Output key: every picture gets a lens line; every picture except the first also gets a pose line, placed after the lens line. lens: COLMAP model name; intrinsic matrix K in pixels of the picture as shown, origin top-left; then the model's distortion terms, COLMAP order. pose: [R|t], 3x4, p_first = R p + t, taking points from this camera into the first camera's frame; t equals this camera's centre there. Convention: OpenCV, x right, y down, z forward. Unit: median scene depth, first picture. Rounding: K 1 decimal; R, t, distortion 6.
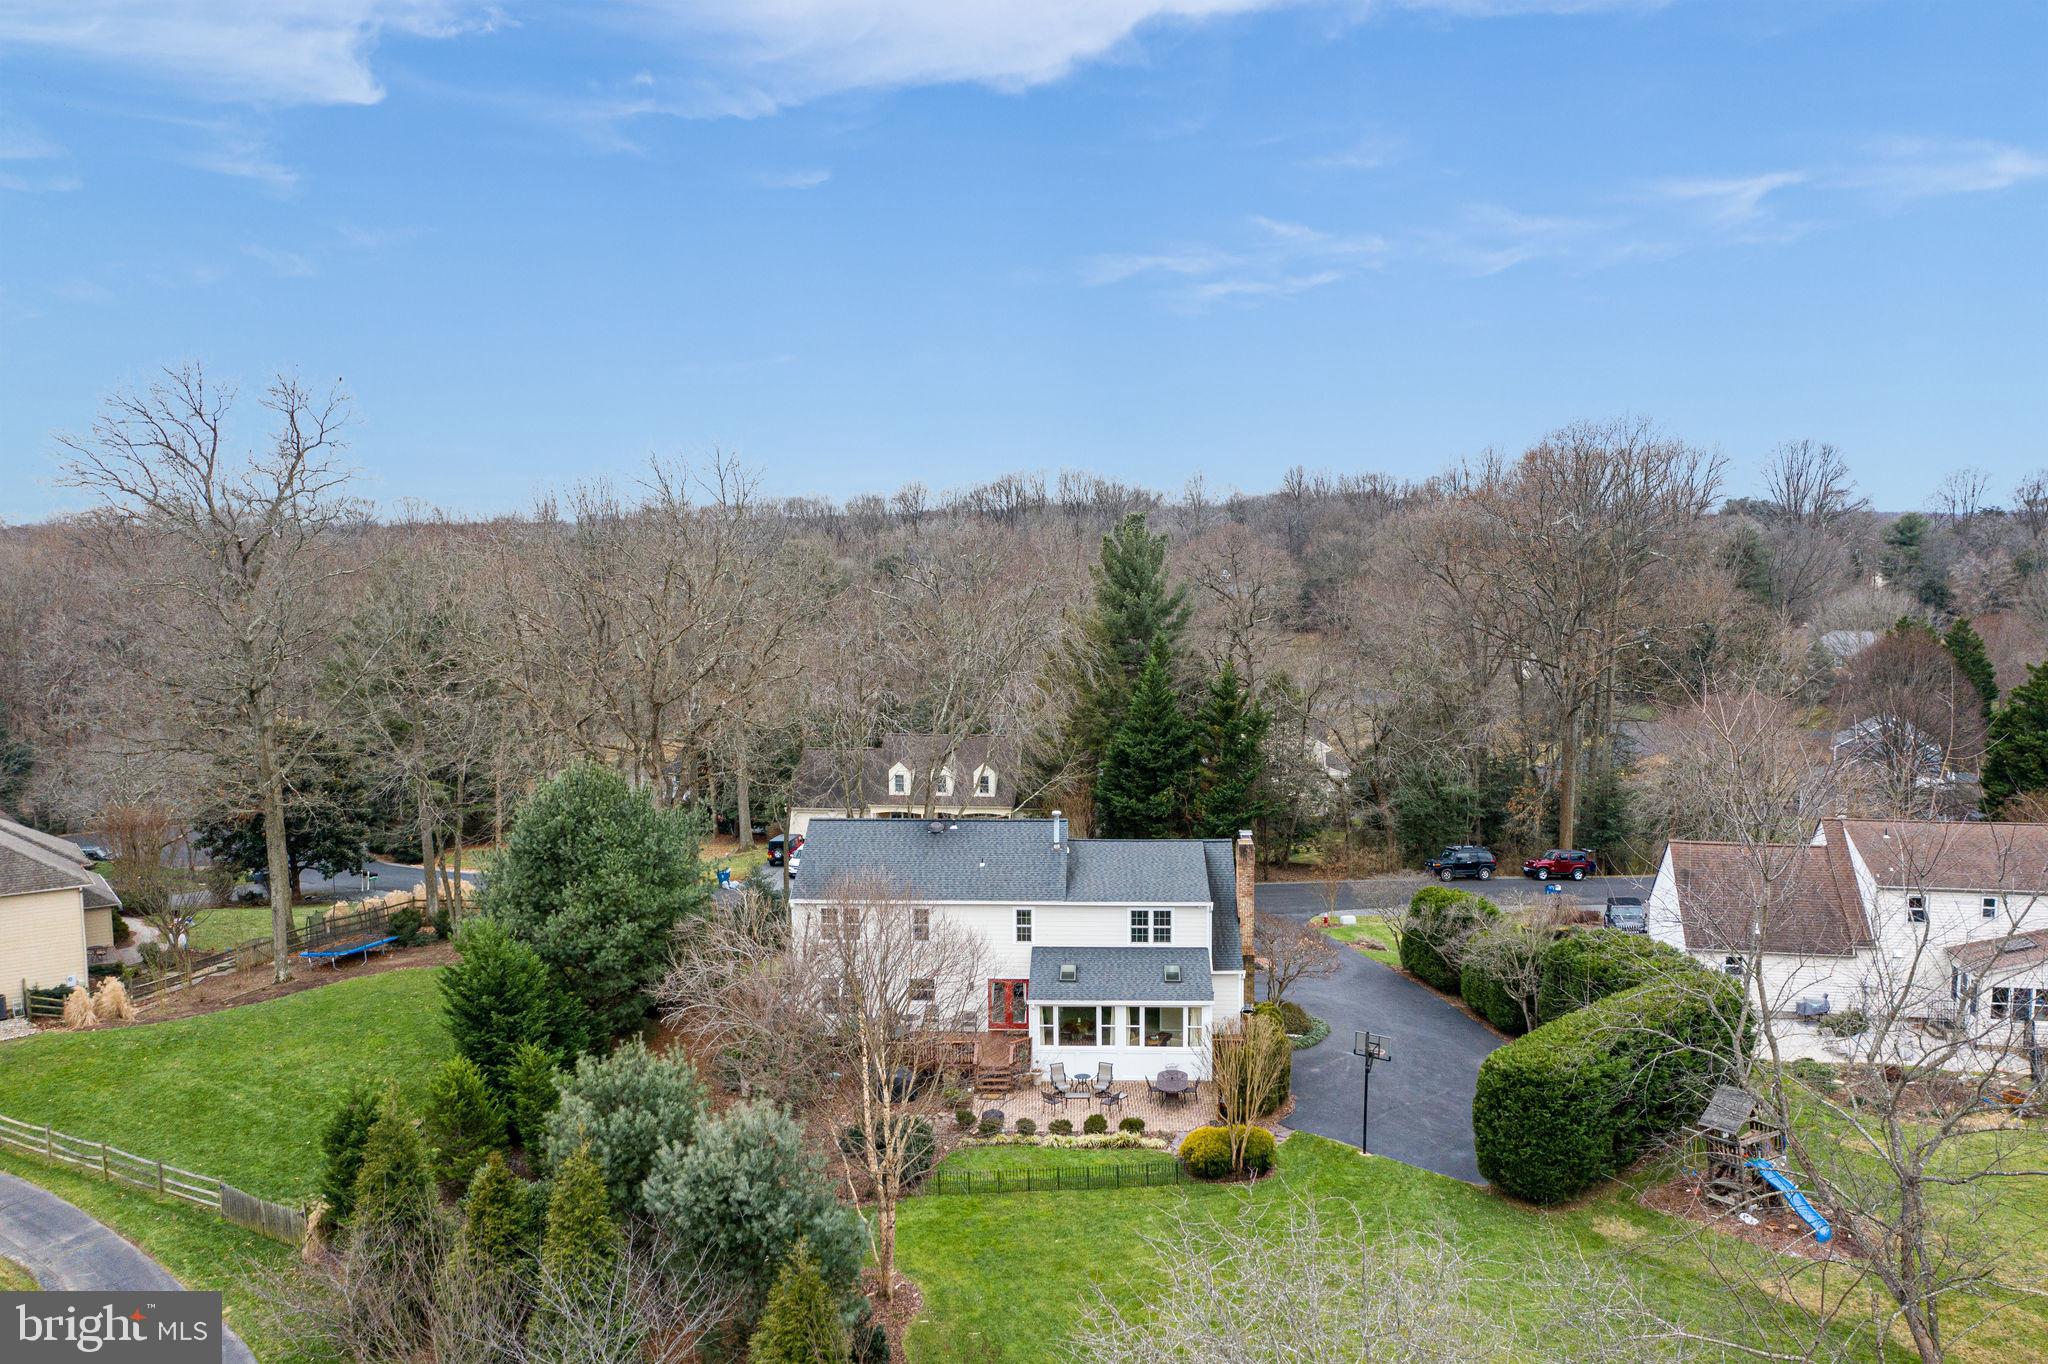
lens RADIAL K [[1621.7, 0, 1013.1], [0, 1621.7, 674.7], [0, 0, 1]] dist [-0.023214, 0.010578]
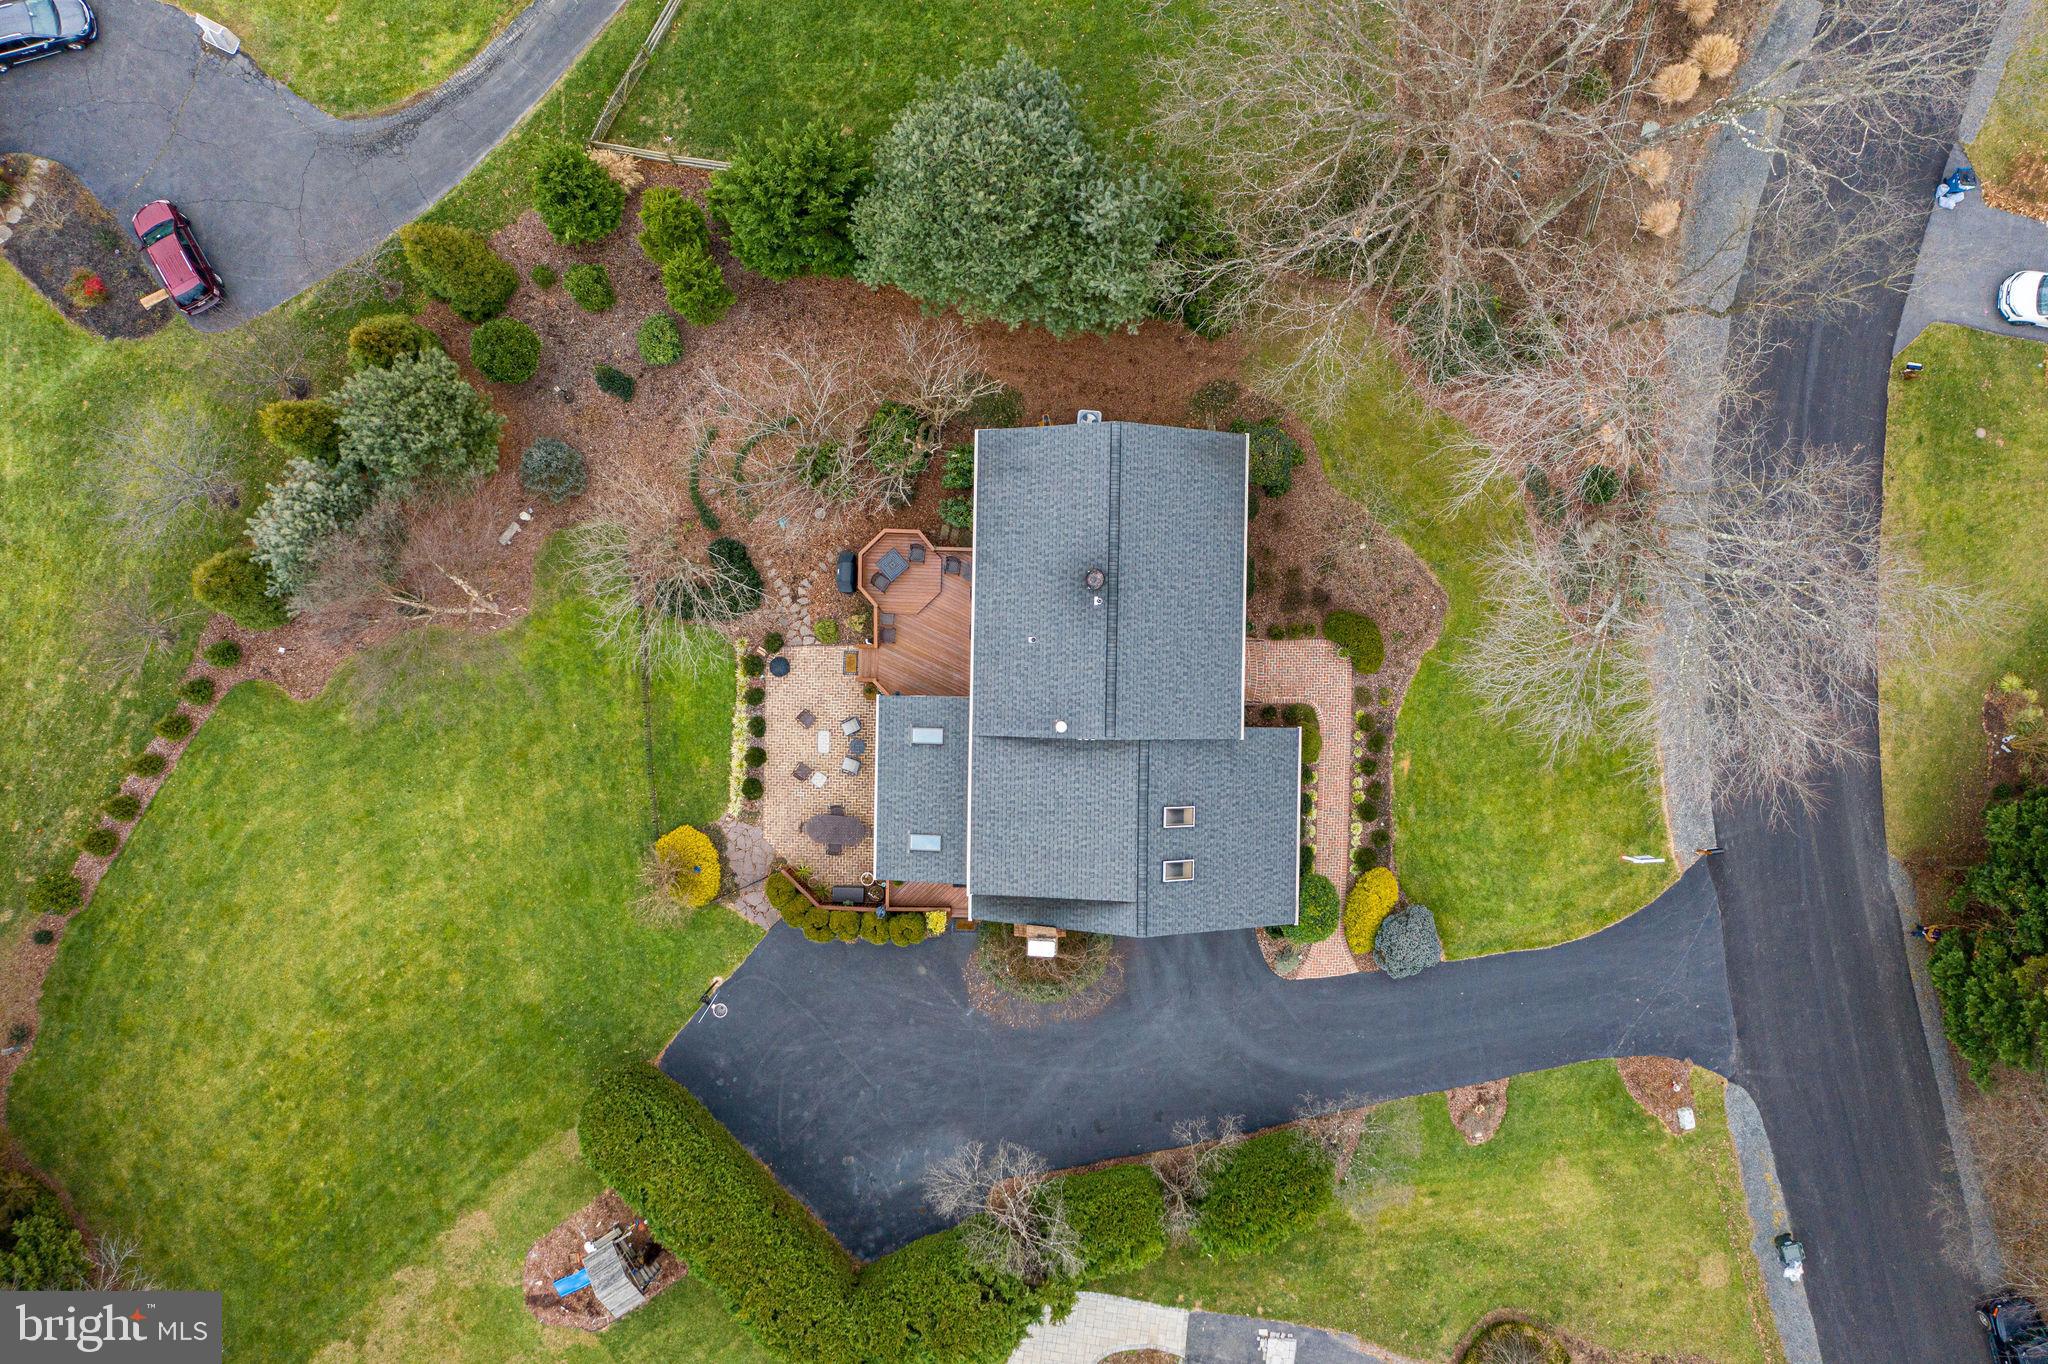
lens RADIAL K [[1631.7, 0, 1015.2], [0, 1631.7, 676.8], [0, 0, 1]] dist [-0.018950, 0.003609]
pose [[0.038118, 0.999265, 0.004047, -0.003556], [-0.096241, -0.000360, 0.995358, -0.787816], [0.994628, -0.038331, 0.096157, 0.947028]]
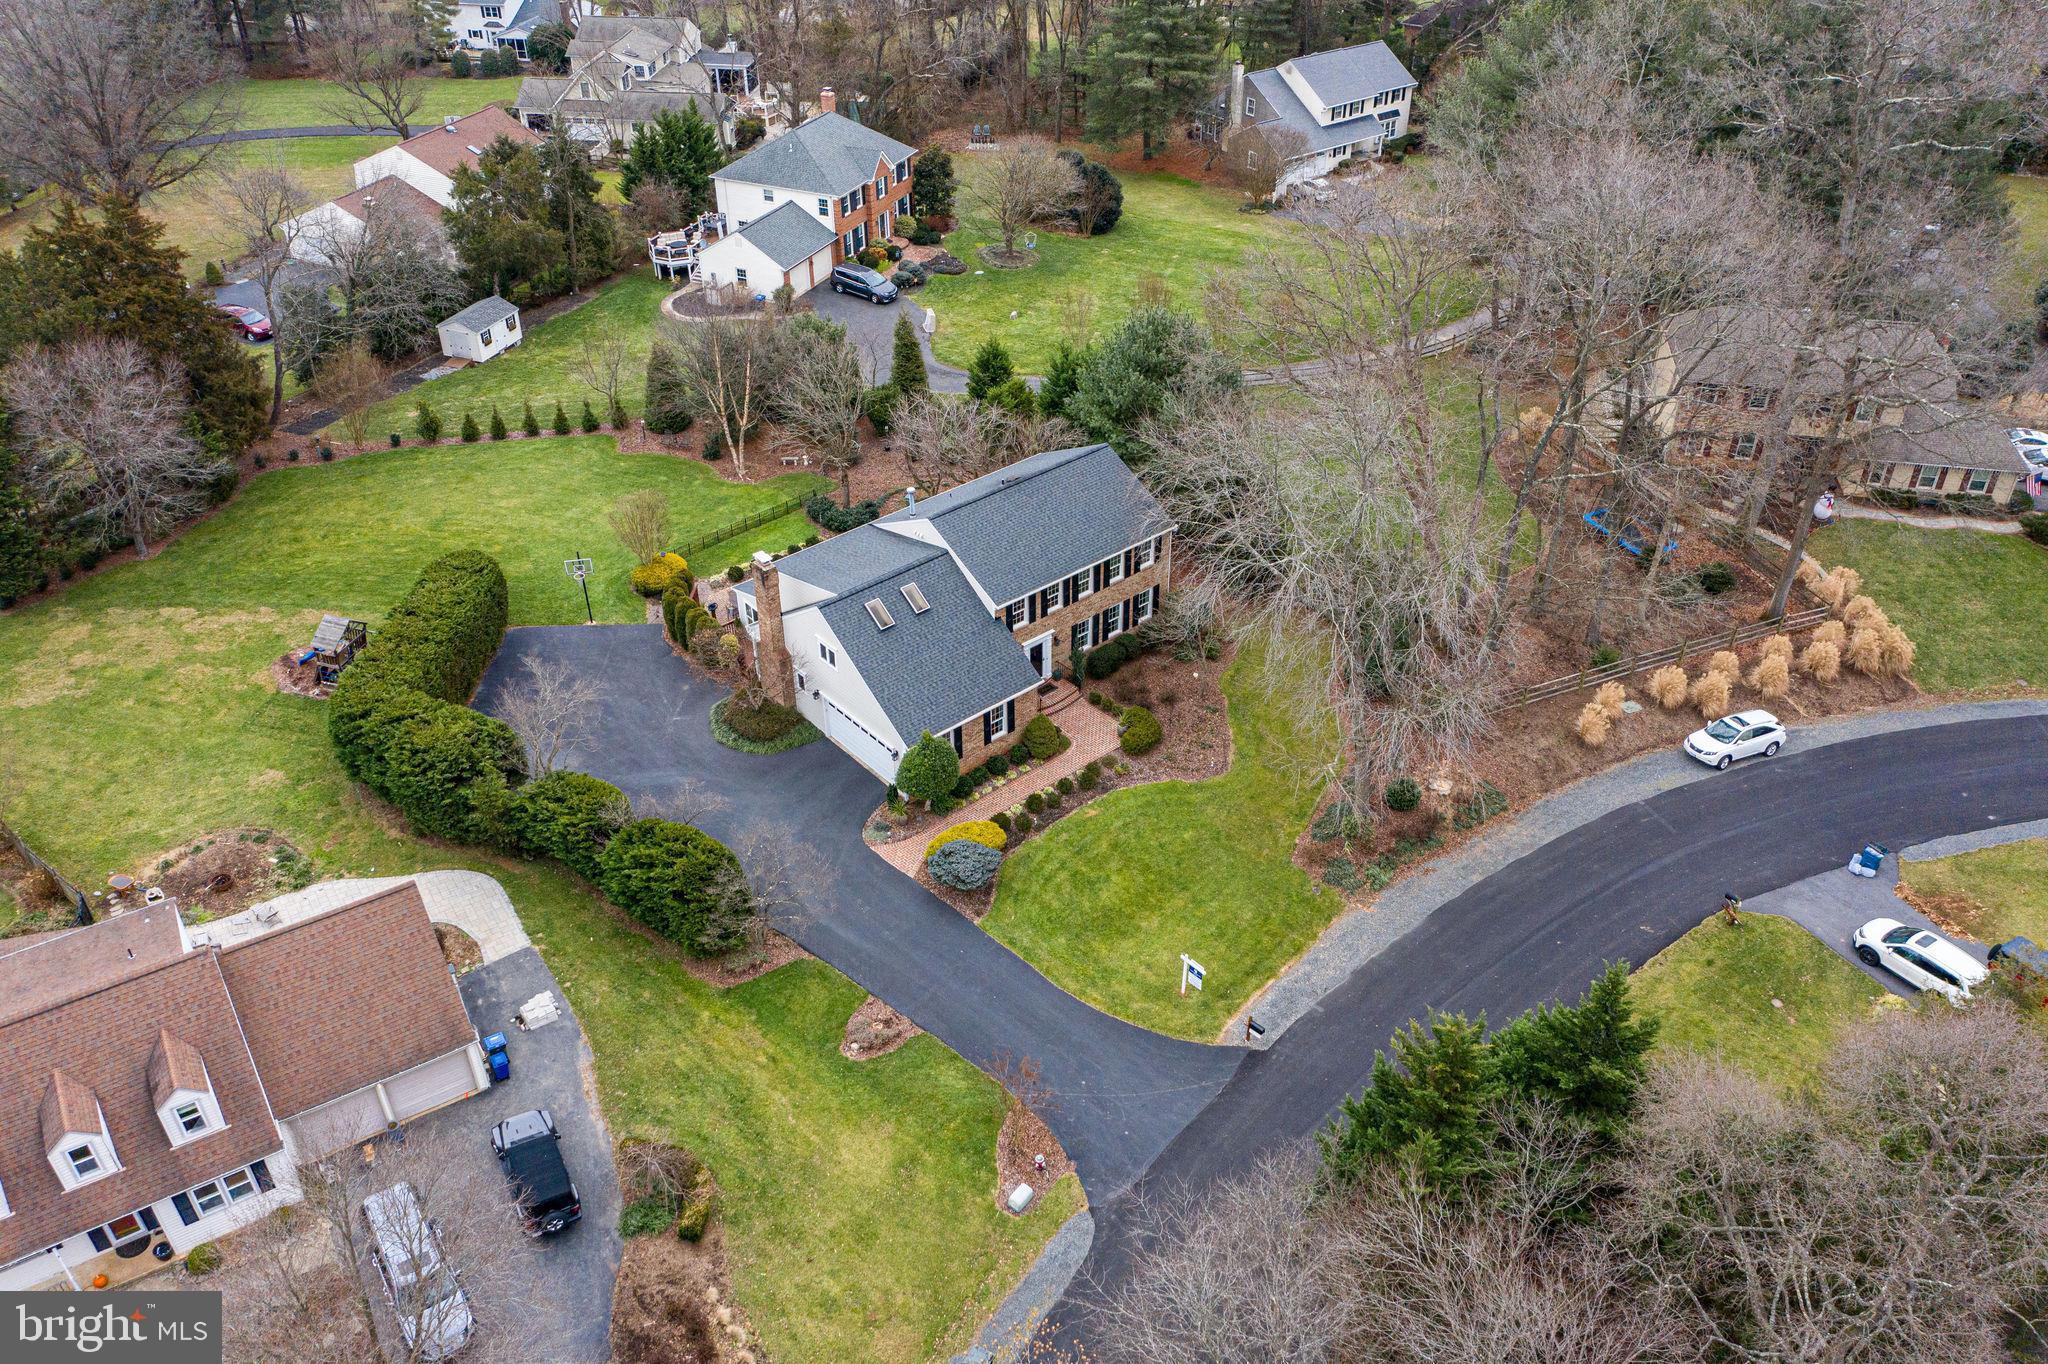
lens RADIAL K [[1631.7, 0, 1015.2], [0, 1631.7, 676.8], [0, 0, 1]] dist [-0.018950, 0.003609]
pose [[-0.726256, 0.401851, -0.557734, 0.680946], [-0.054226, 0.775321, 0.629235, -0.550590], [0.685282, 0.487230, -0.541291, 1.805128]]
